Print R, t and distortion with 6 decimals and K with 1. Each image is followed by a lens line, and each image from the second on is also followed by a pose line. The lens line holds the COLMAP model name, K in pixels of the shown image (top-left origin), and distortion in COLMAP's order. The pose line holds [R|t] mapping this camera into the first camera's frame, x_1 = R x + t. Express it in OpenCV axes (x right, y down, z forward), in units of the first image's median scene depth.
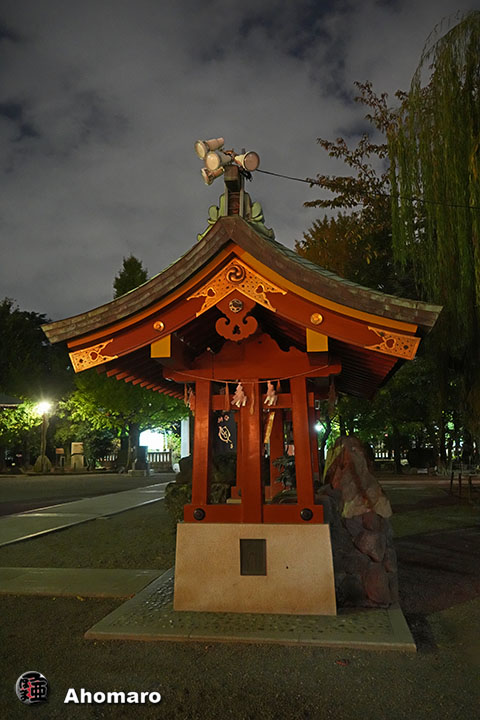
lens RADIAL K [[553.3, 0, 240.0], [0, 553.3, 360.0], [0, 0, 1]] dist [-0.002091, -0.000956]
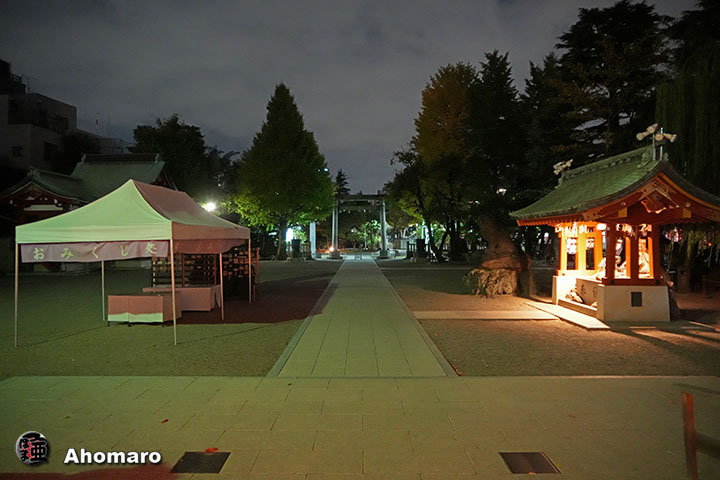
lens RADIAL K [[480.1, 0, 360.0], [0, 480.1, 240.0], [0, 0, 1]] dist [-0.020211, -0.002756]
pose [[0.989571, 0.023111, 0.142180, -1.462728], [-0.045083, 0.987147, 0.153321, -0.161080], [-0.136809, -0.158132, 0.977895, -0.817429]]
